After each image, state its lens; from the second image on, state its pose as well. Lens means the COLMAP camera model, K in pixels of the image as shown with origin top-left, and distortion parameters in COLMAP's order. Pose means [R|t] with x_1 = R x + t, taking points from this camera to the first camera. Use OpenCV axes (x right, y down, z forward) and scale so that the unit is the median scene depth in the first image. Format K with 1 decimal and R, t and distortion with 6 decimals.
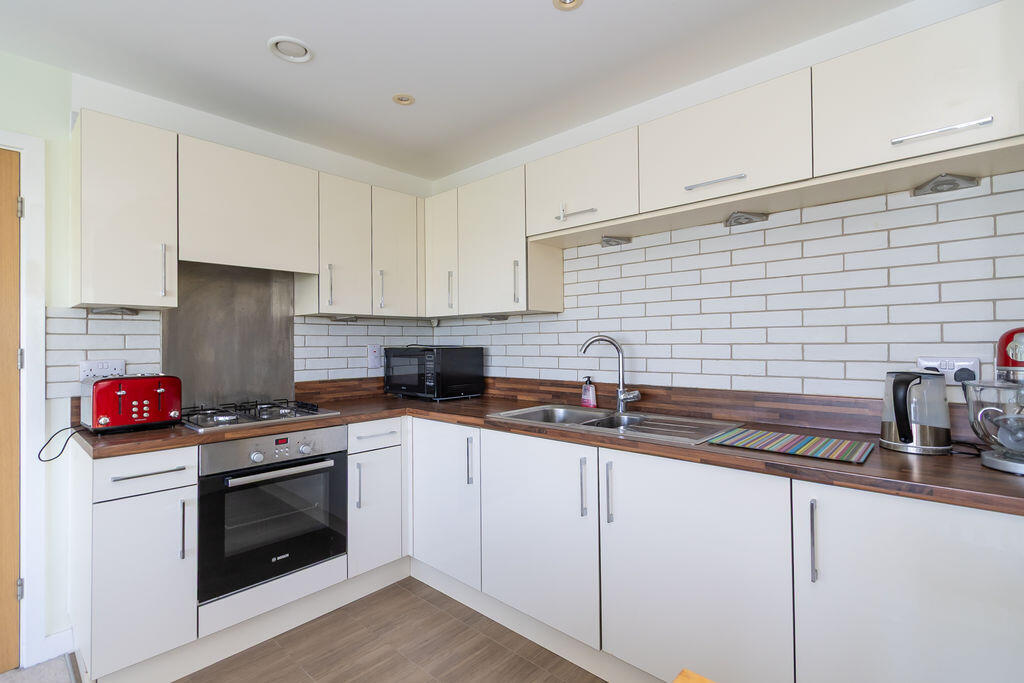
lens RADIAL K [[474.5, 0, 512.5], [0, 474.5, 339.2], [0, 0, 1]] dist [0.000668, 0.000021]
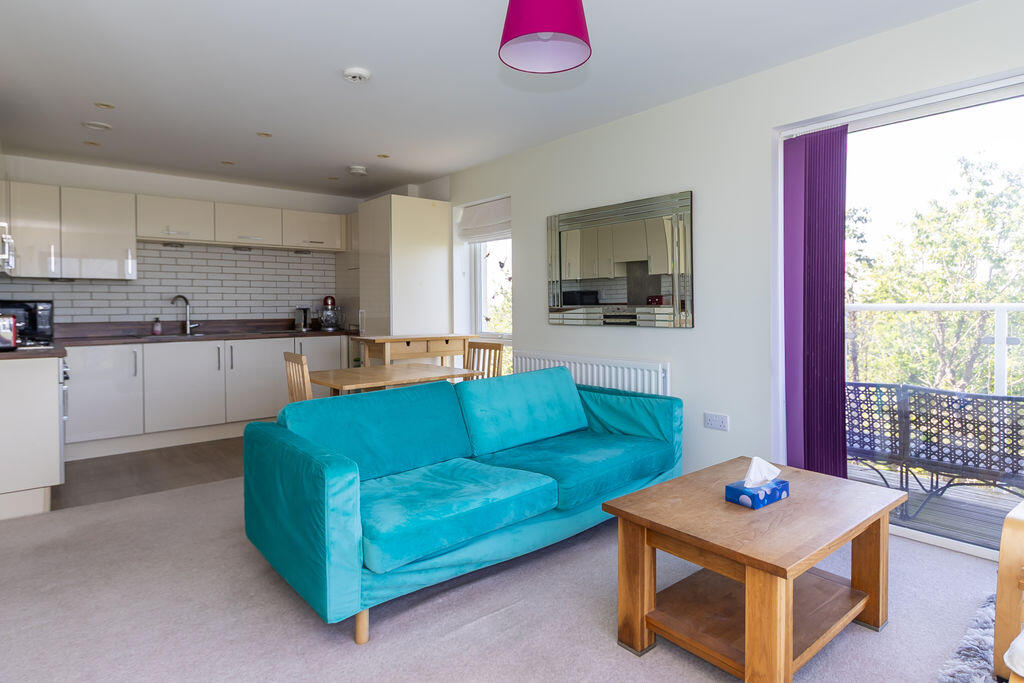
lens RADIAL K [[546.3, 0, 504.9], [0, 546.3, 313.0], [0, 0, 1]] dist [0.000664, 0.000097]
pose [[0.145983, -0.004911, 0.989275, -1.762286], [-0.003607, 0.999978, 0.005497, 0.046725], [-0.989280, -0.004371, 0.145962, -0.622846]]
